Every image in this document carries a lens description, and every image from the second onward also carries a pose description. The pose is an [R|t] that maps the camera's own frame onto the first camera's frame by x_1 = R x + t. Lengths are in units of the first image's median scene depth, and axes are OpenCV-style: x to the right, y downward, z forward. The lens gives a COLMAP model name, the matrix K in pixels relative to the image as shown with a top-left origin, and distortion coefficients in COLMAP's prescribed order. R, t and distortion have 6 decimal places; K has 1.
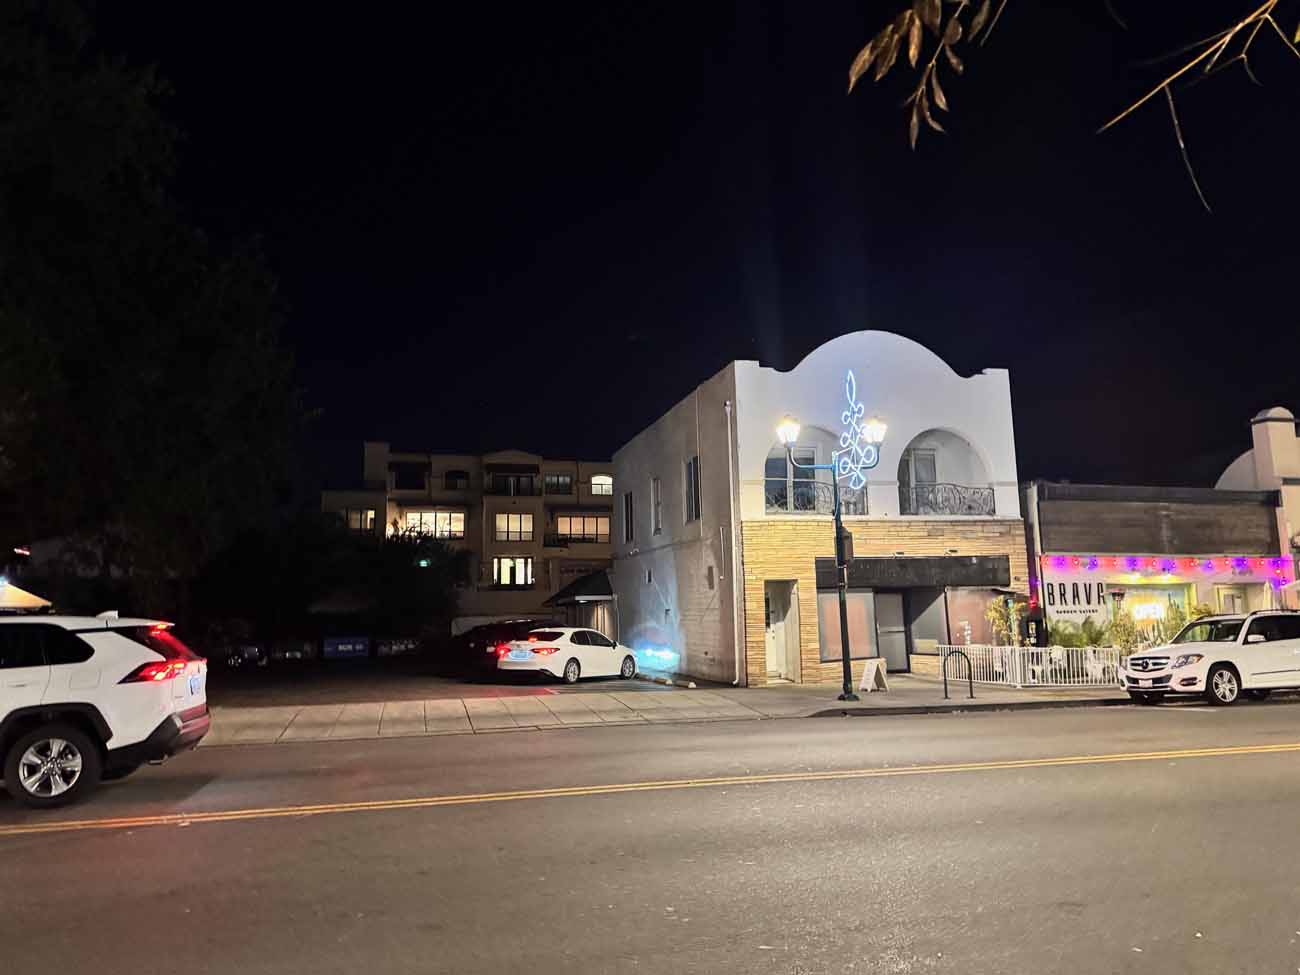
lens RADIAL K [[899.9, 0, 648.8], [0, 899.9, 487.2], [0, 0, 1]] dist [0.022842, 0.001679]
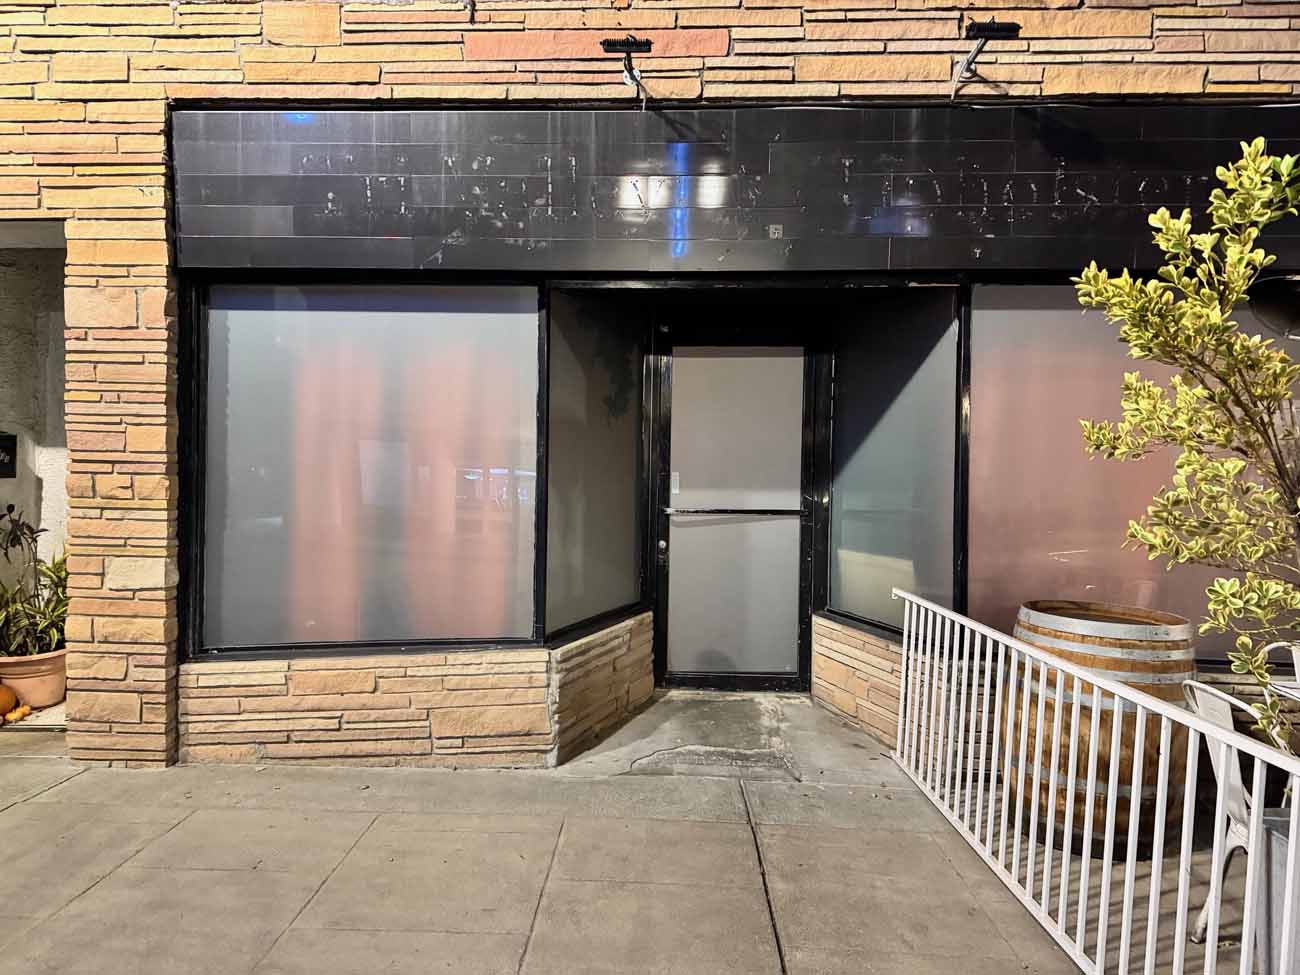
lens RADIAL K [[899.9, 0, 646.3], [0, 899.9, 489.7], [0, 0, 1]] dist [0.022842, 0.001679]
pose [[0.966064, 0.030791, -0.256463, 0.305914], [0.009021, 0.988242, 0.152630, 0.120000], [0.258147, -0.149764, 0.954427, 0.778613]]
